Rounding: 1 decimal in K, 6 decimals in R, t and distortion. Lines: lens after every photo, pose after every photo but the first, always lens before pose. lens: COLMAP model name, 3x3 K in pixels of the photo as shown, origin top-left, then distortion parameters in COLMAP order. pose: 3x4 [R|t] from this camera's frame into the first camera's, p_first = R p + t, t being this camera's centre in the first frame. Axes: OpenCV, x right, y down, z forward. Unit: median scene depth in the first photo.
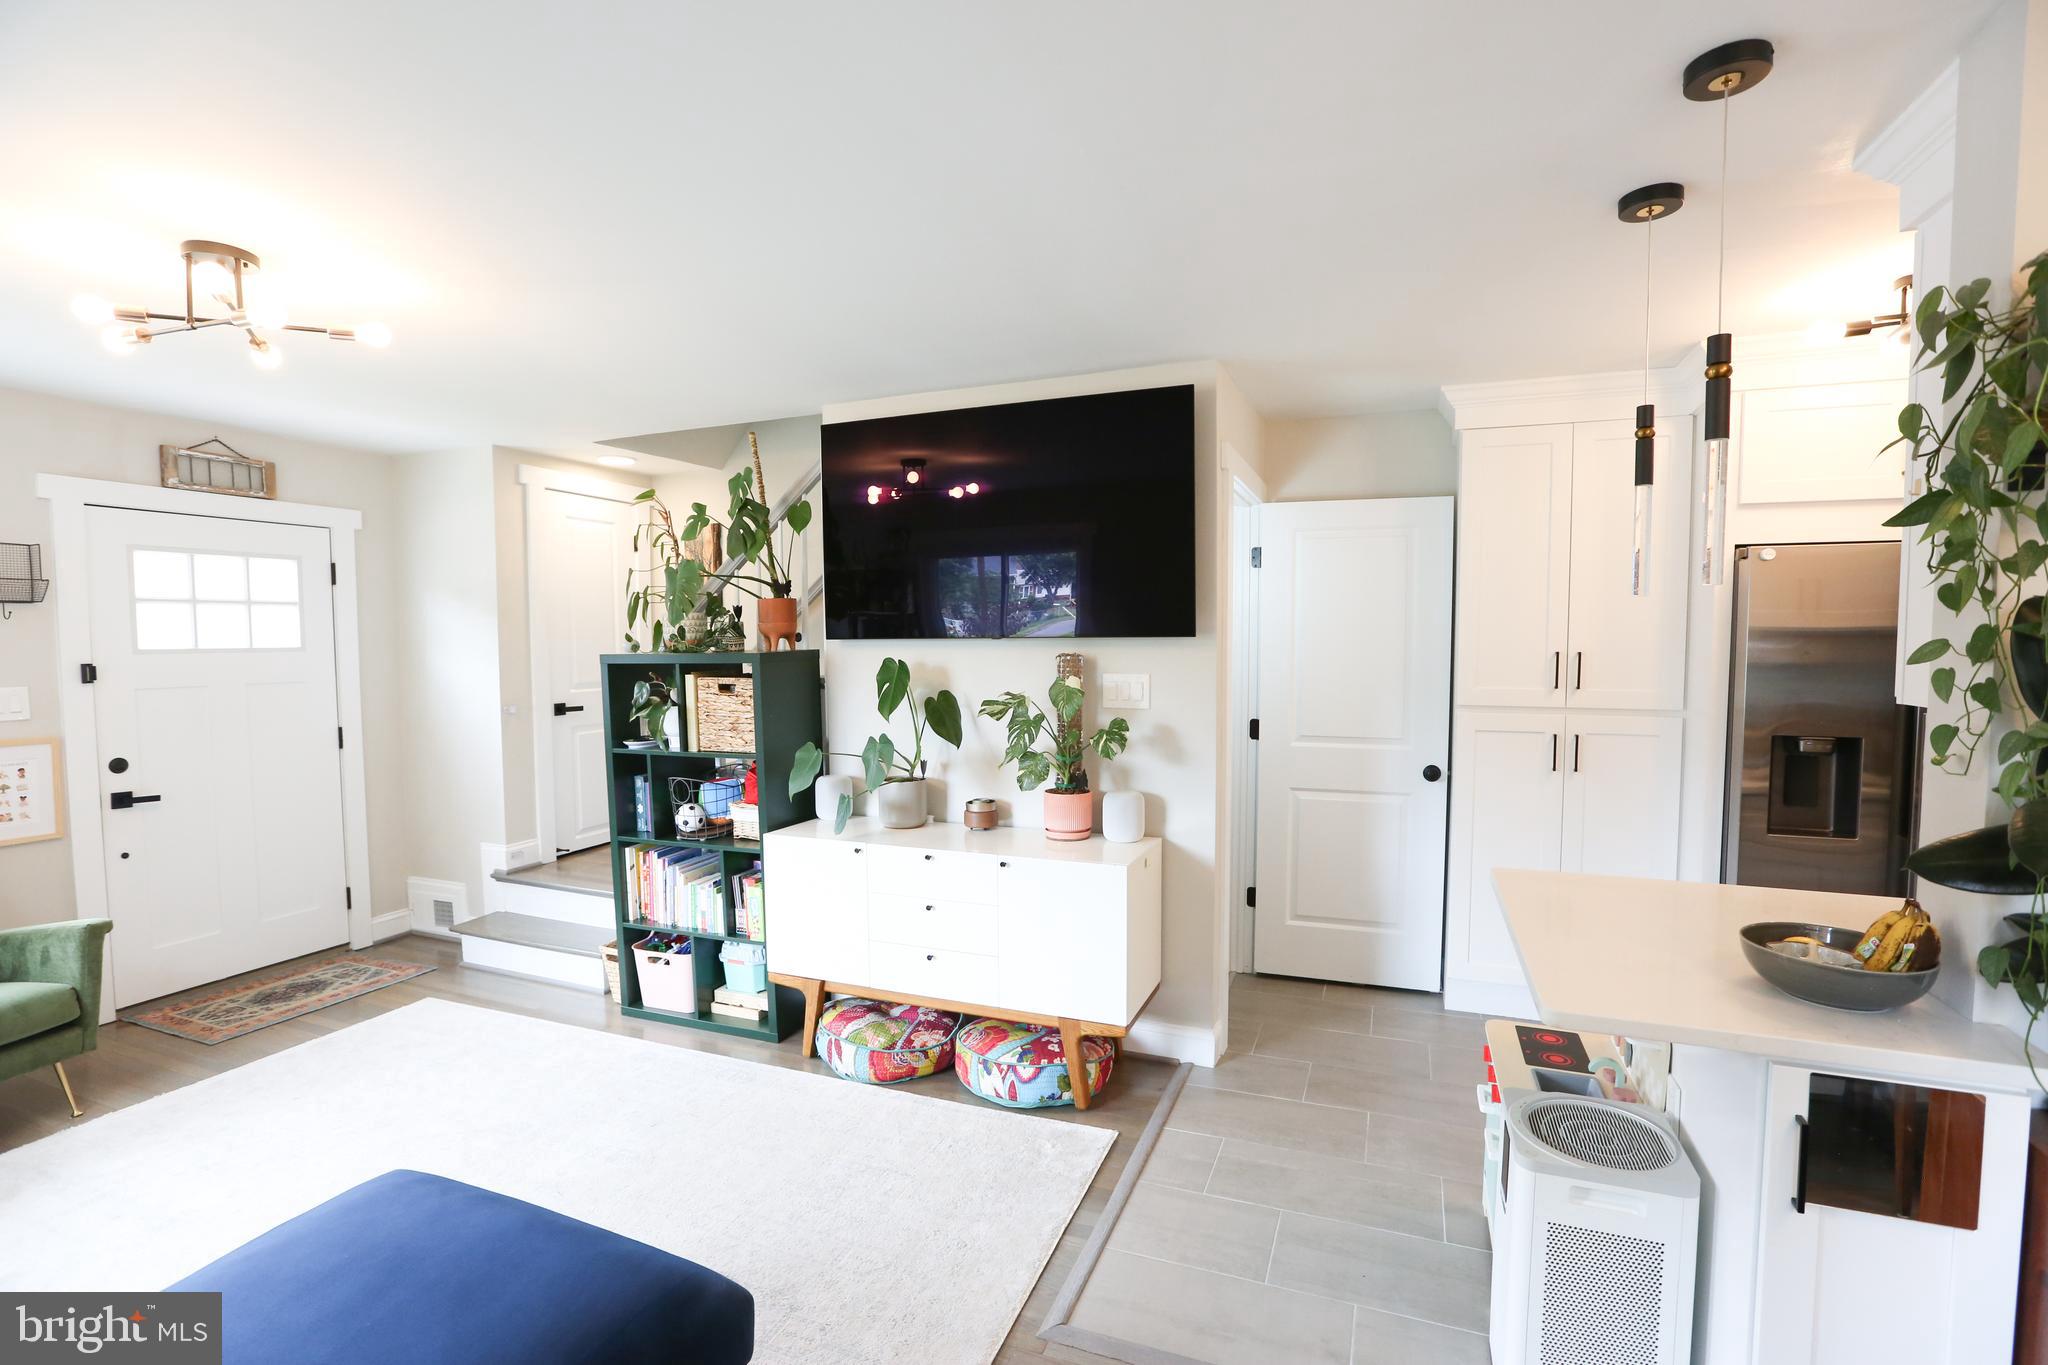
lens RADIAL K [[931.7, 0, 1037.0], [0, 931.7, 694.7], [0, 0, 1]] dist [-0.048497, 0.014905]
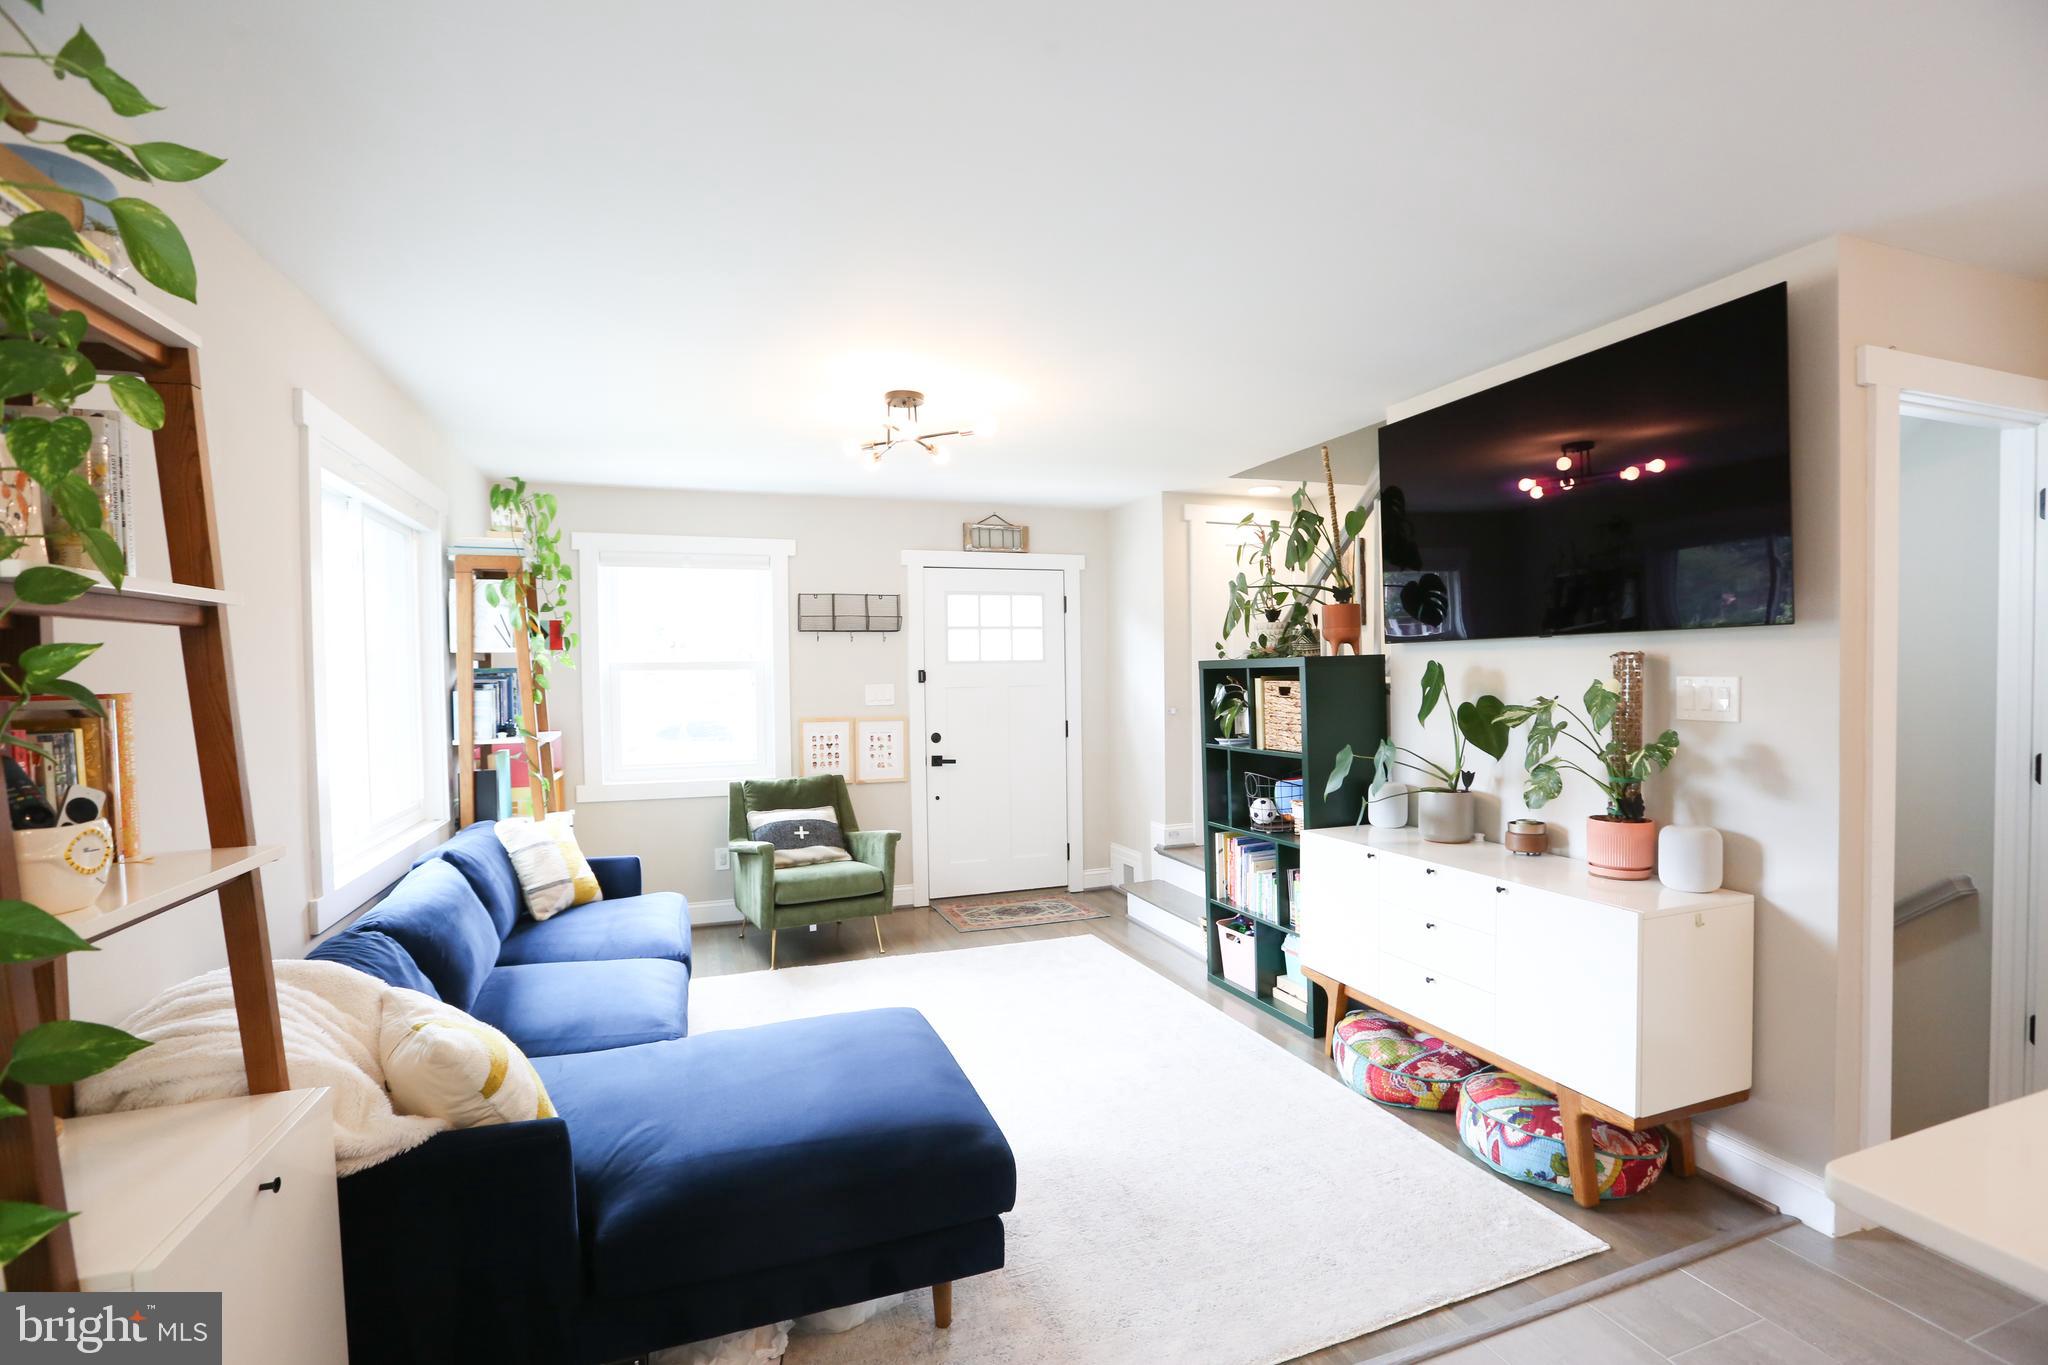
lens RADIAL K [[931.7, 0, 1036.0], [0, 931.7, 693.9], [0, 0, 1]] dist [-0.048497, 0.014905]
pose [[0.671941, 0.014401, -0.740465, 0.266334], [-0.035173, 0.999303, -0.012483, 0.020186], [0.739769, 0.034432, 0.671979, 0.073990]]
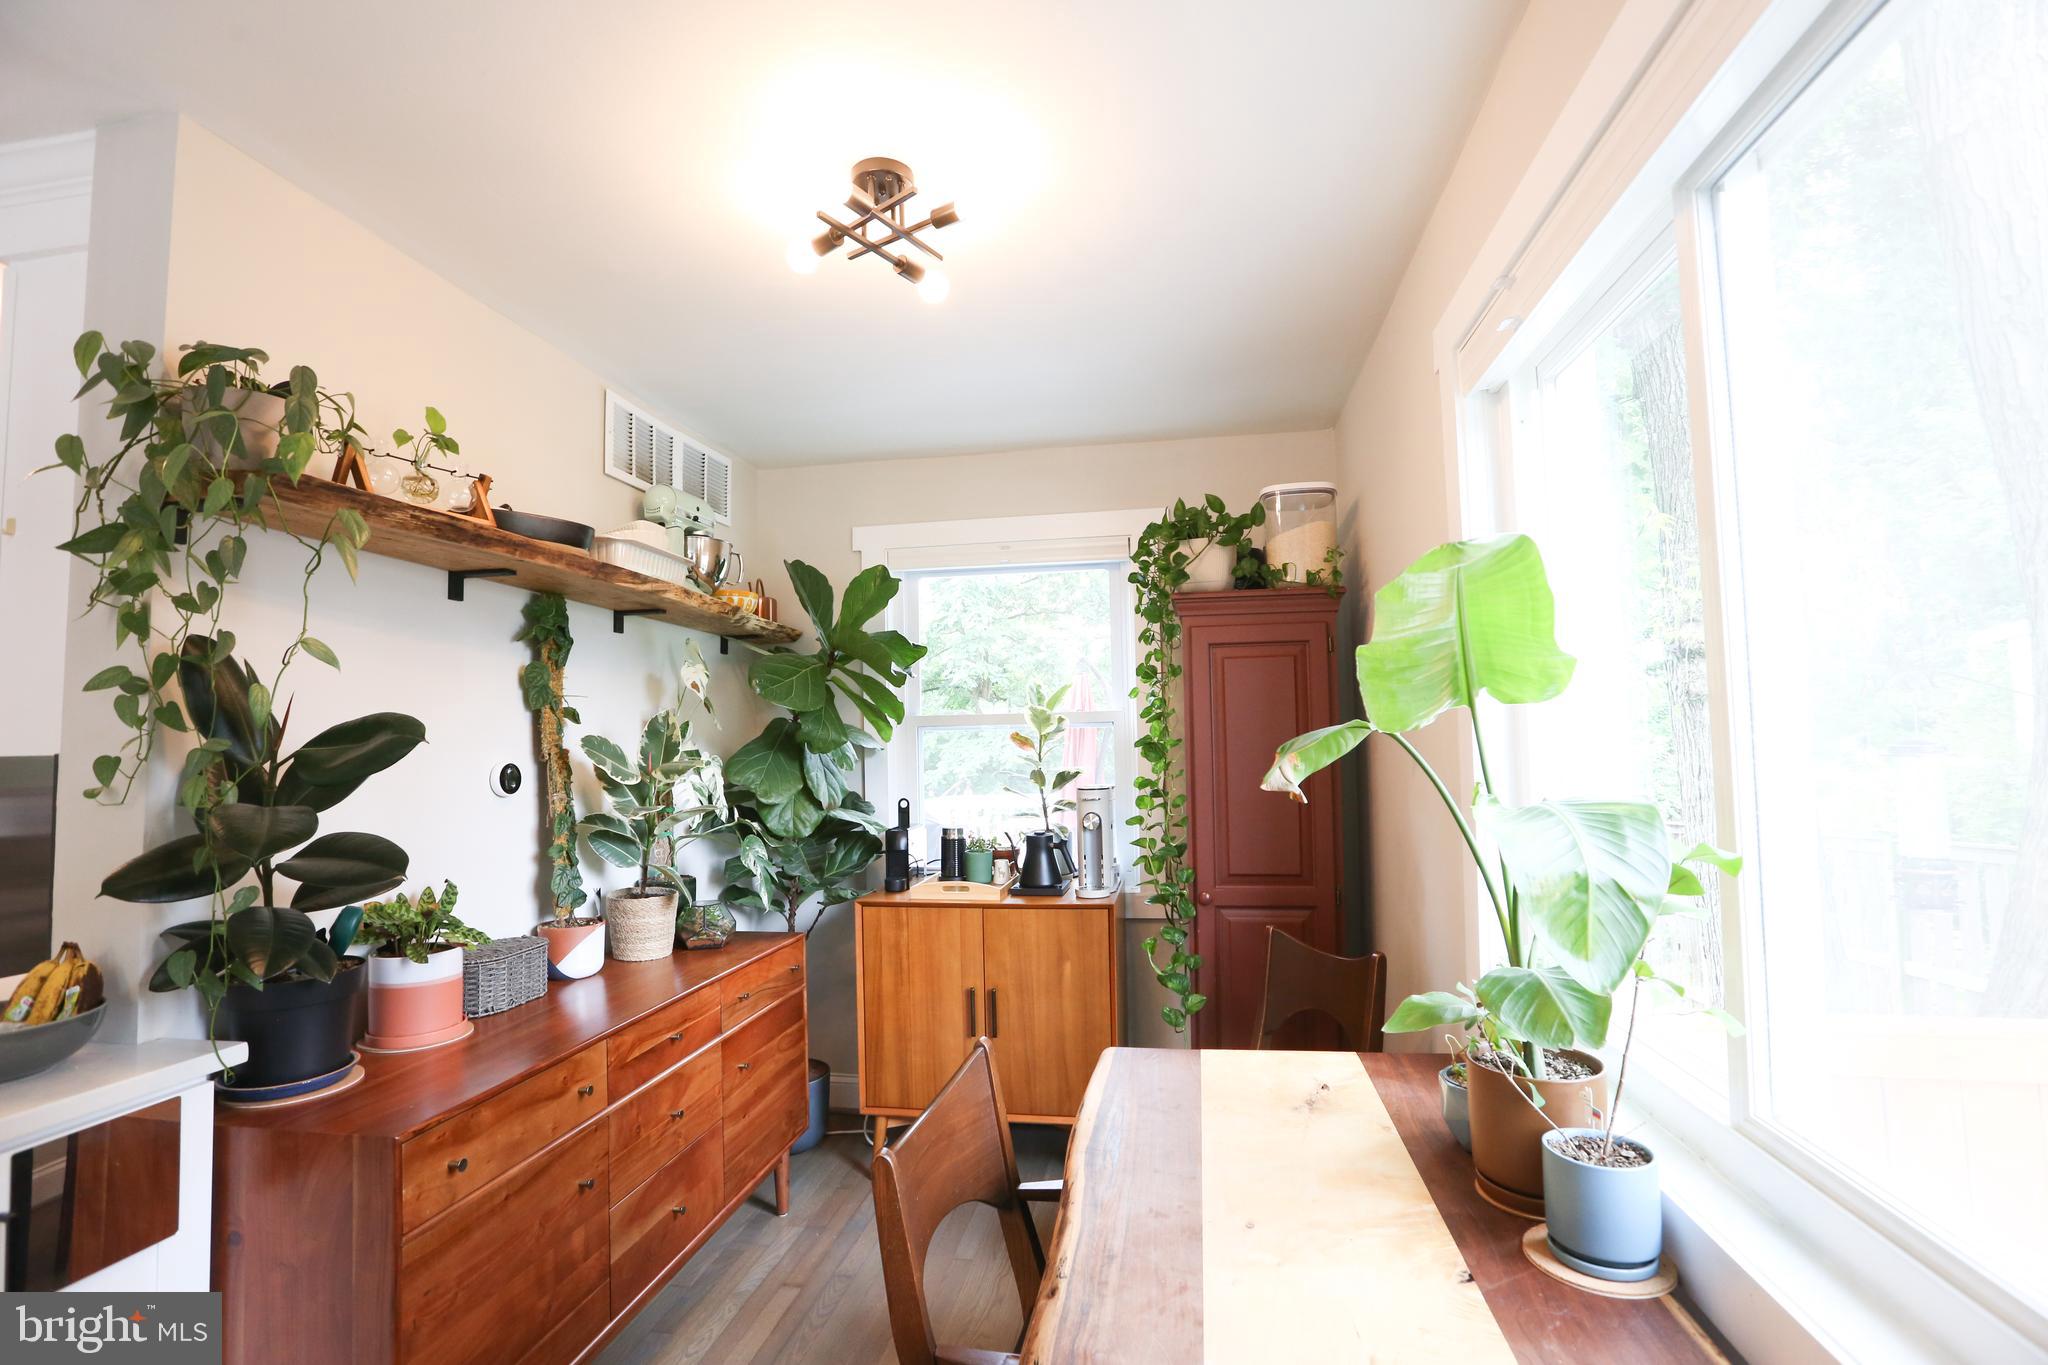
lens RADIAL K [[931.7, 0, 1026.6], [0, 931.7, 695.6], [0, 0, 1]] dist [-0.048497, 0.014905]
pose [[-0.194073, 0.061557, 0.979054, -0.075068], [0.079603, 0.995726, -0.046826, 0.038321], [-0.977752, 0.068848, -0.198144, 0.072564]]
